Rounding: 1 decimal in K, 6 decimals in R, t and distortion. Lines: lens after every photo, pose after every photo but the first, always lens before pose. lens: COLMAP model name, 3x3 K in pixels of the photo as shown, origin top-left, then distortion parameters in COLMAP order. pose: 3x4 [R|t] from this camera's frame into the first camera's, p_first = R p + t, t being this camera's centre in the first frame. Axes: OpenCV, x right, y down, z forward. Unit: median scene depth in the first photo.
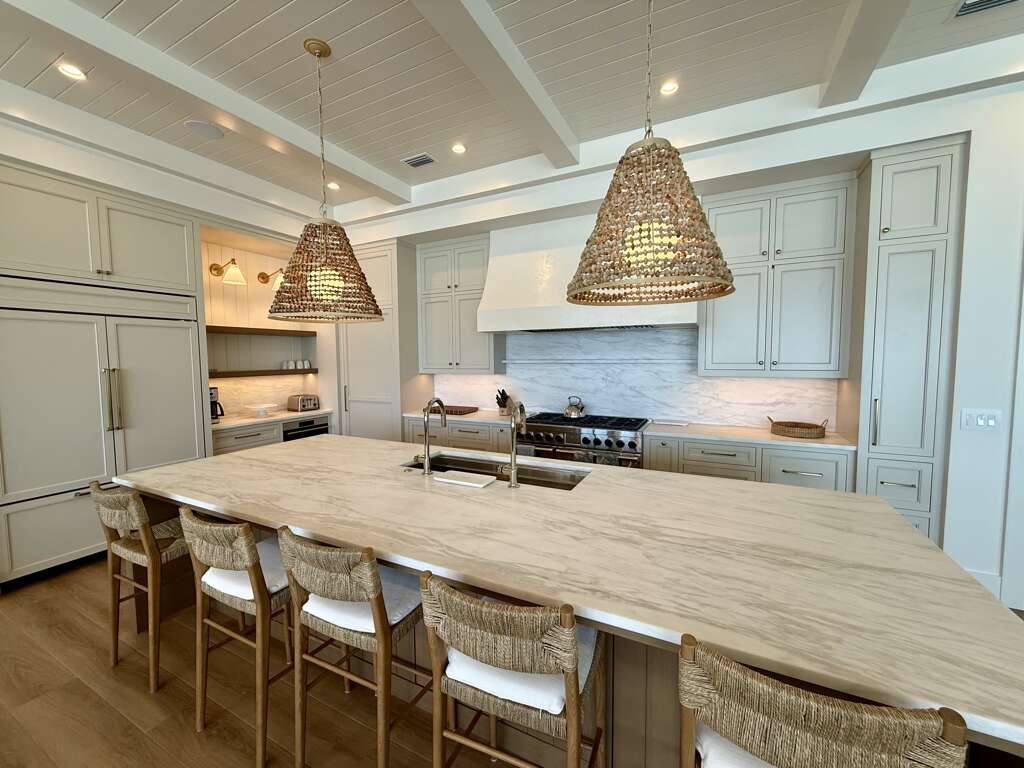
lens RADIAL K [[409.5, 0, 508.2], [0, 409.5, 385.8], [0, 0, 1]] dist [0.001729, -0.000011]
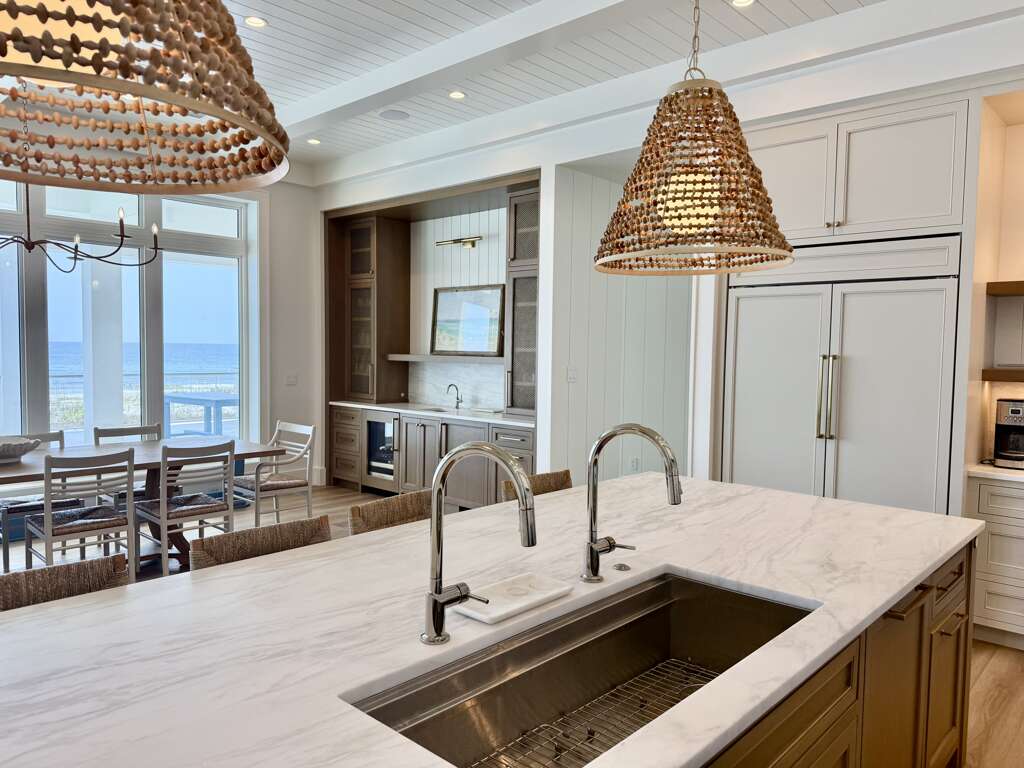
lens RADIAL K [[729.1, 0, 510.7], [0, 729.1, 383.6], [0, 0, 1]] dist [0.044333, -0.043539]
pose [[-0.280779, 0.053090, -0.958303, 0.375880], [-0.080863, 0.993610, 0.078738, -0.040830], [0.956360, 0.099599, -0.274692, 0.685483]]
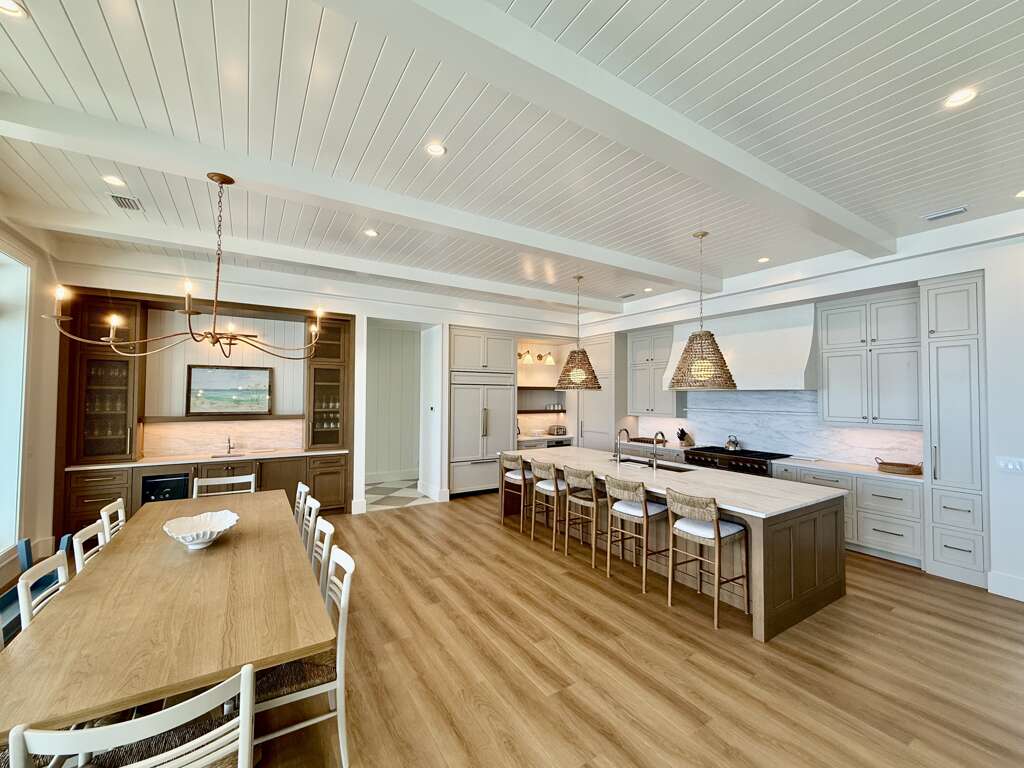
lens RADIAL K [[409.5, 0, 515.6], [0, 409.5, 387.6], [0, 0, 1]] dist [0.001729, -0.000011]
pose [[0.862125, 0.003263, -0.506685, 0.259130], [-0.049596, 0.995721, -0.077974, 0.008659], [0.504262, 0.092353, 0.858598, -0.707240]]
